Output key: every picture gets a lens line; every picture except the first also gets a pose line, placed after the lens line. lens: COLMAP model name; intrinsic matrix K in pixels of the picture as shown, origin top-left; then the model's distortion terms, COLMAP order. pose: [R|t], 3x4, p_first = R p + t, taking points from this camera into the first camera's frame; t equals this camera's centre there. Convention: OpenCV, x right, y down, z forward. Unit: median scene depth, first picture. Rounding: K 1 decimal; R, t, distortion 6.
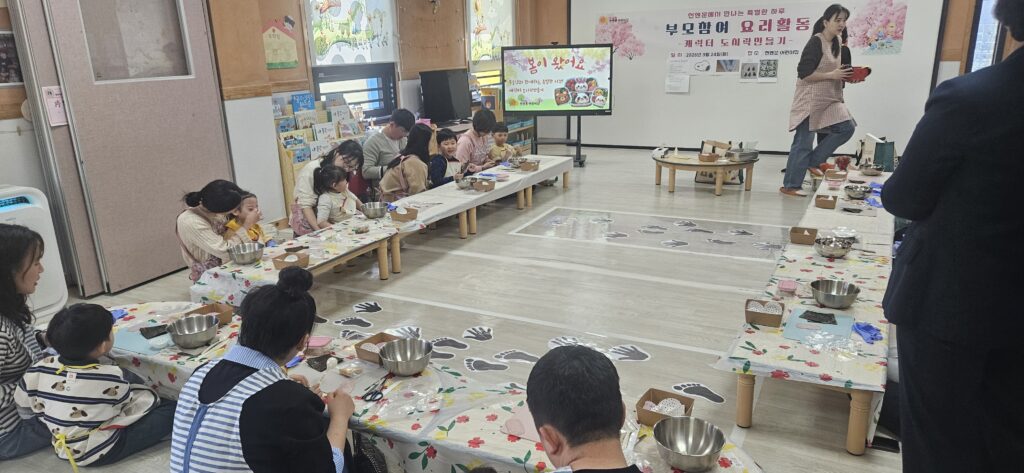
lens RADIAL K [[665.4, 0, 504.0], [0, 665.4, 245.3], [0, 0, 1]] dist [0.054526, -0.042083]
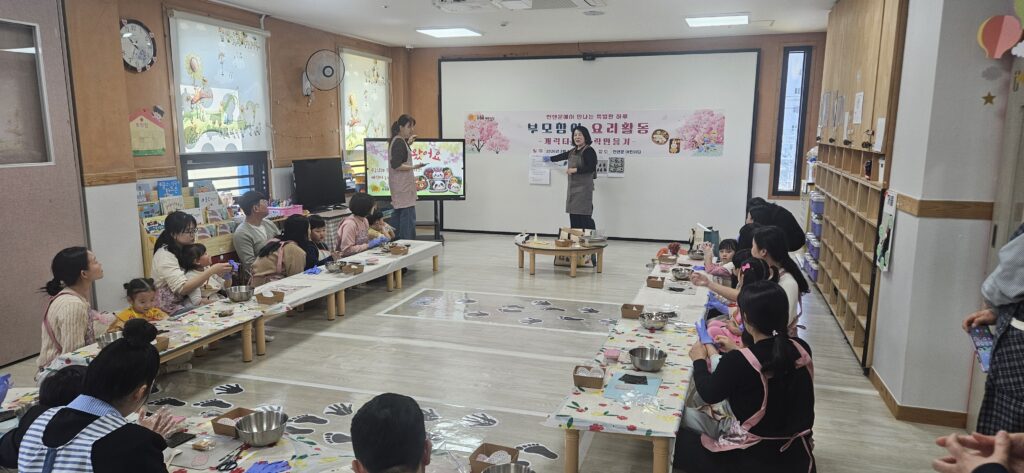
lens RADIAL K [[680.9, 0, 510.3], [0, 680.9, 245.5], [0, 0, 1]] dist [0.068993, -0.064473]
pose [[0.985287, 0.001232, 0.170903, 0.029643], [0.020065, 0.992225, -0.122828, 0.010249], [-0.169725, 0.124450, 0.977602, -0.096421]]
